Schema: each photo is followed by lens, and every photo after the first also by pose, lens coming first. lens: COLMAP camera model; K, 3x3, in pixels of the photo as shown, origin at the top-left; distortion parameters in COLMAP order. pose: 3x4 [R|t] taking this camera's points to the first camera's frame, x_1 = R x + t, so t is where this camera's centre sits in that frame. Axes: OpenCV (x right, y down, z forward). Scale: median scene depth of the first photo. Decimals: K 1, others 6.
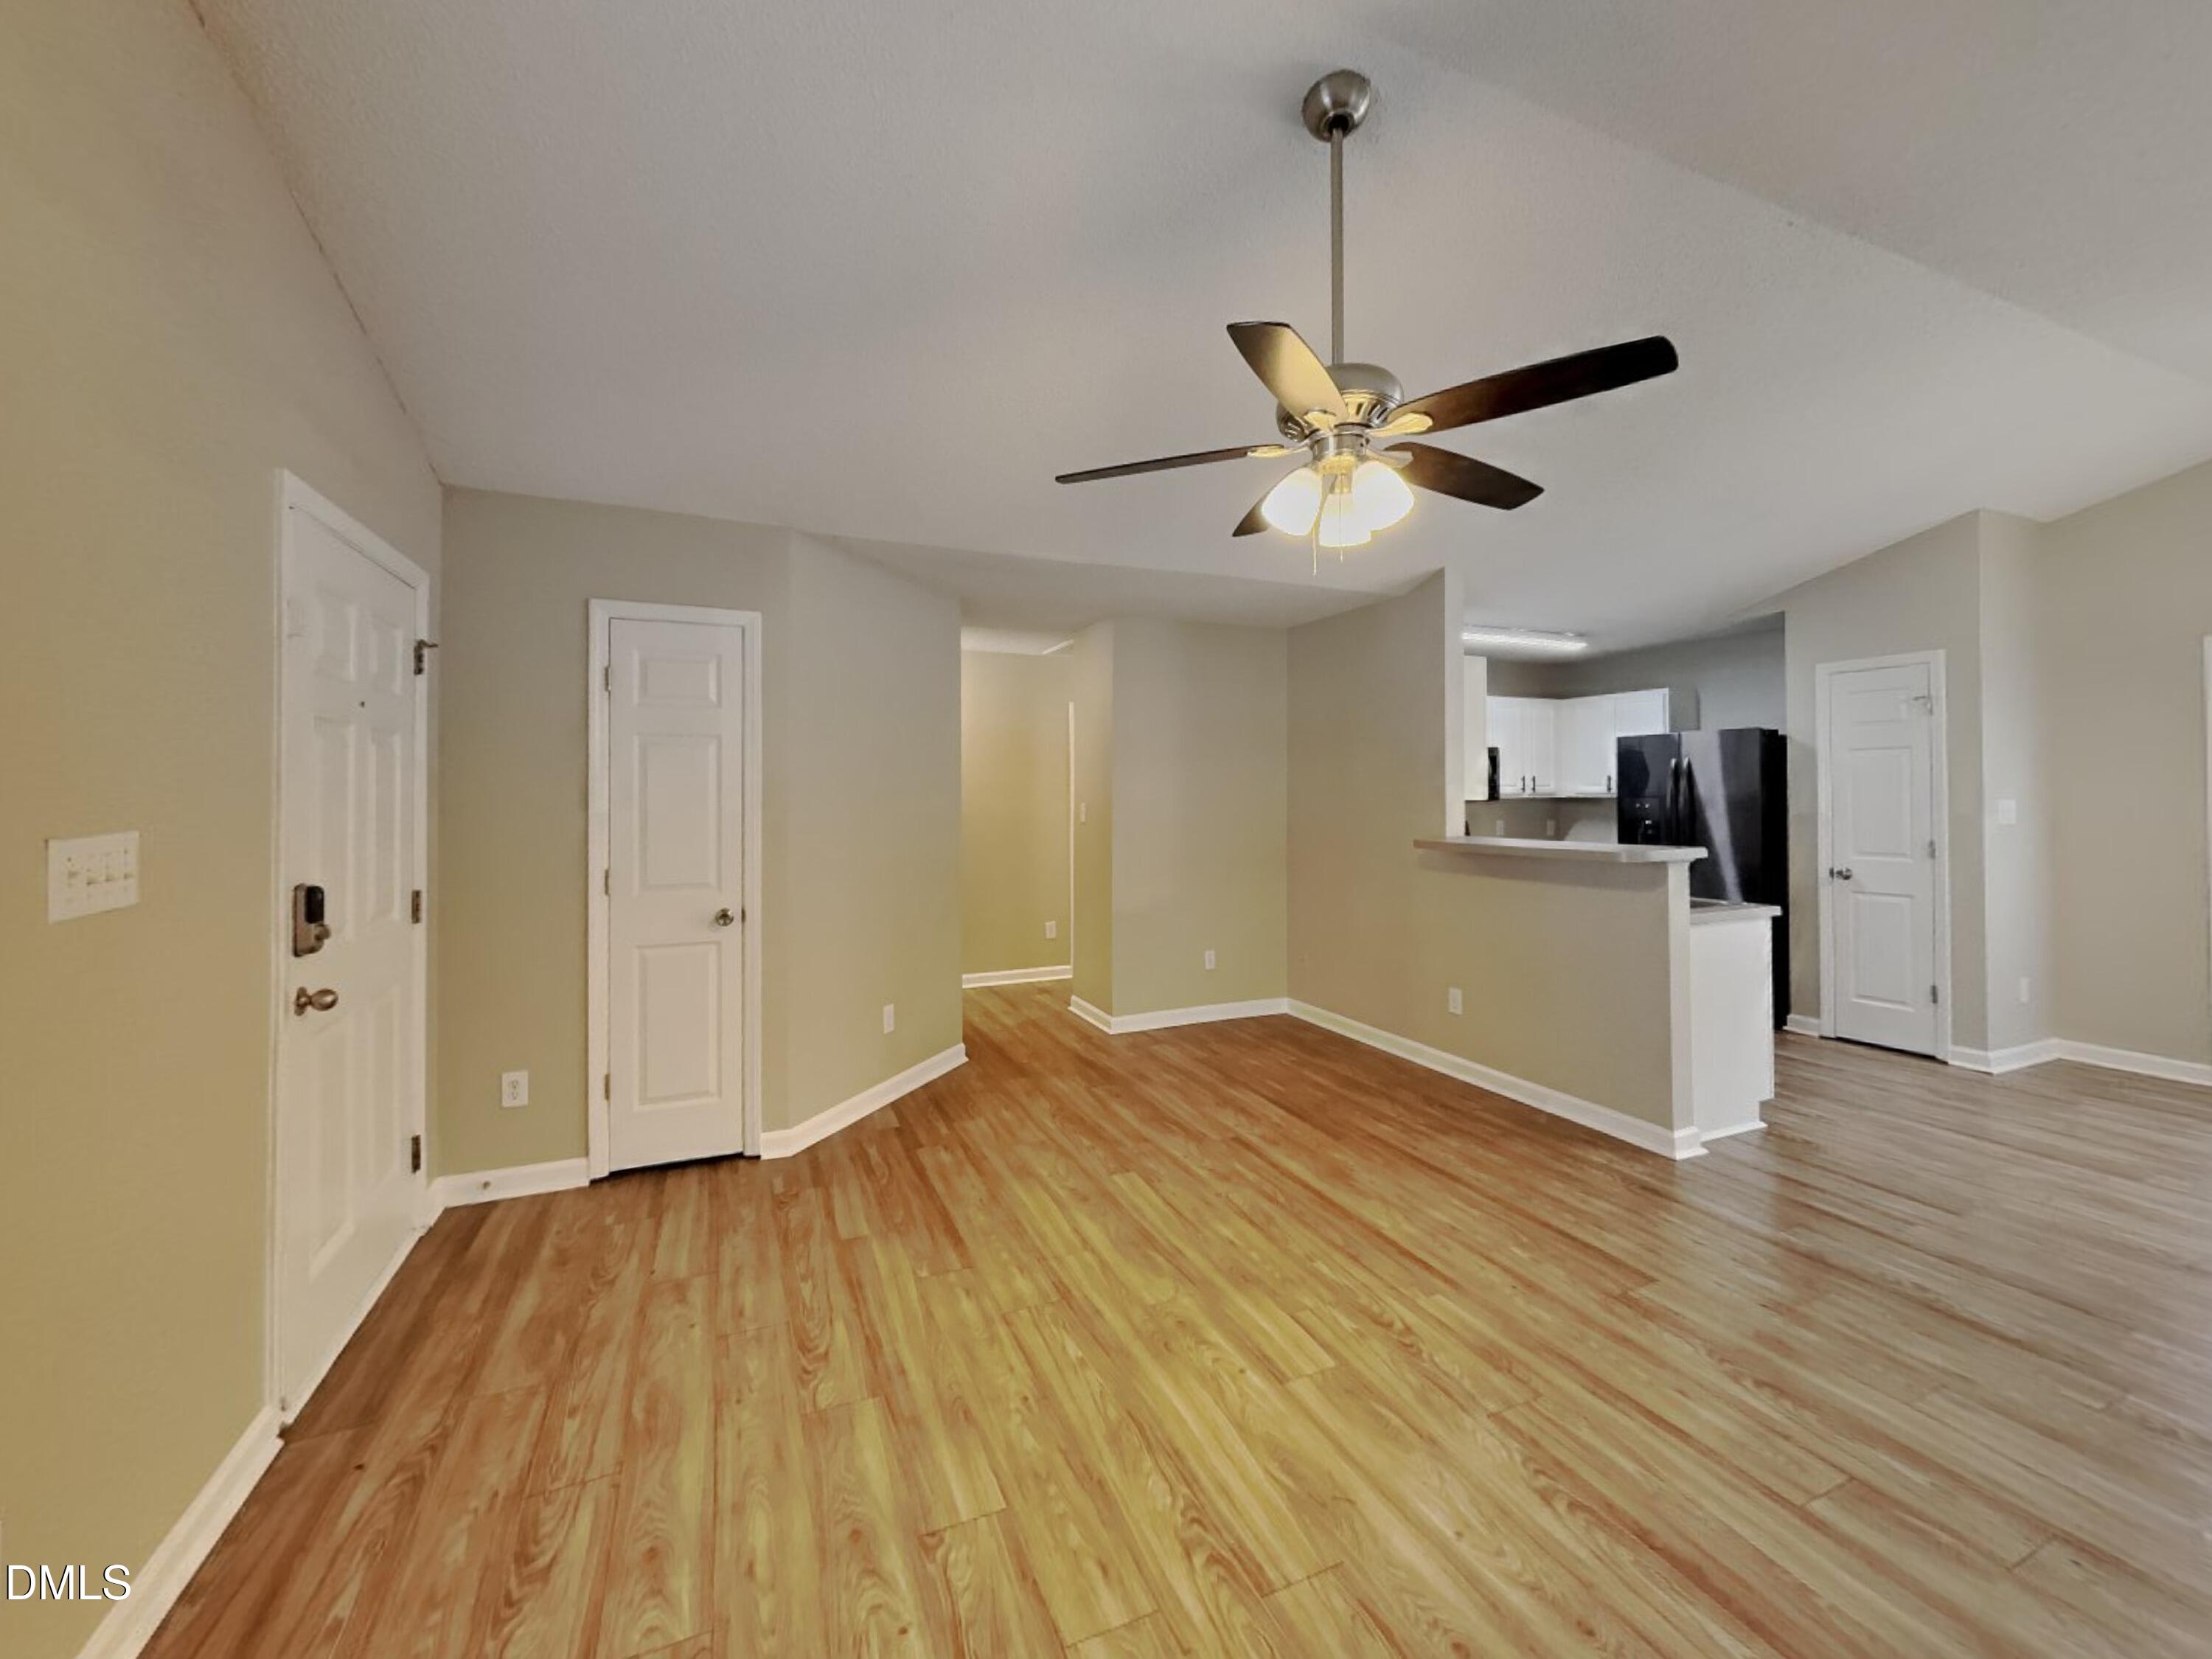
lens RADIAL K [[878.6, 0, 1100.8], [0, 878.6, 844.7], [0, 0, 1]] dist [-0.000986, -0.000286]
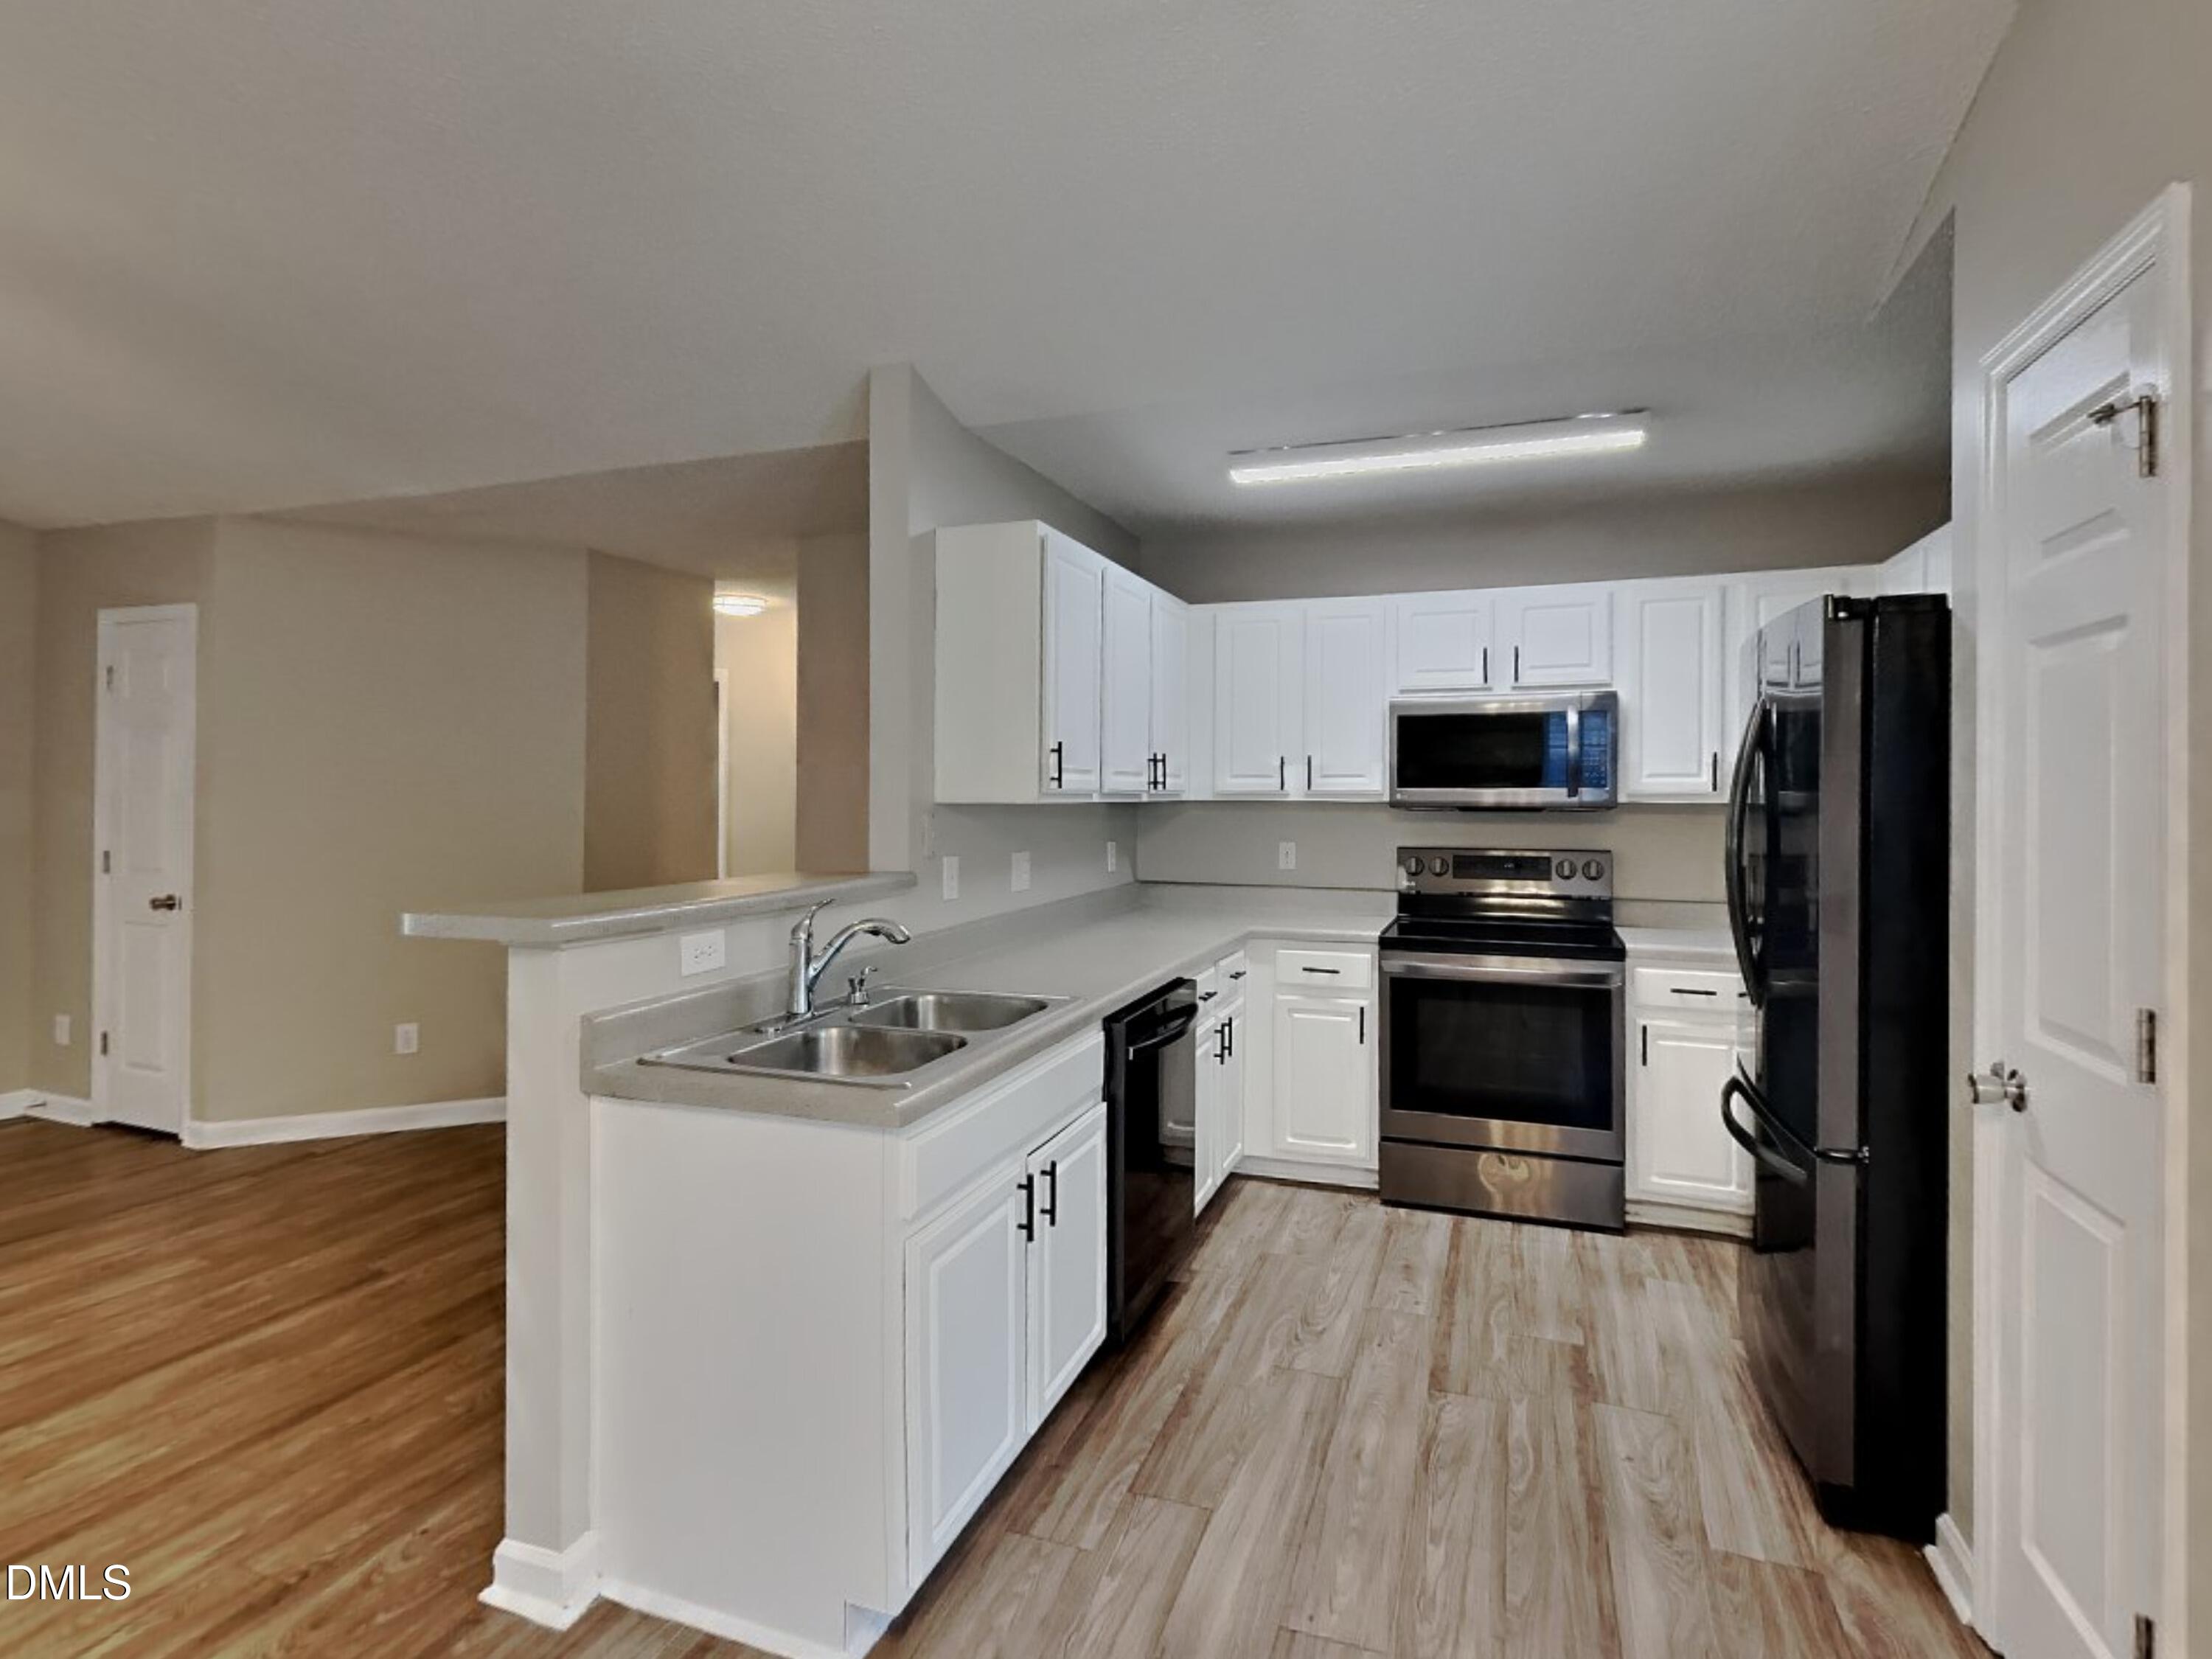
lens RADIAL K [[1139.9, 0, 1096.2], [0, 1139.9, 806.8], [0, 0, 1]] dist [0.002743, 0.000958]
pose [[0.717652, 0.016146, -0.696215, 1.298534], [-0.050863, 0.998276, -0.029277, -0.042206], [0.694542, 0.056422, 0.717236, 0.789462]]
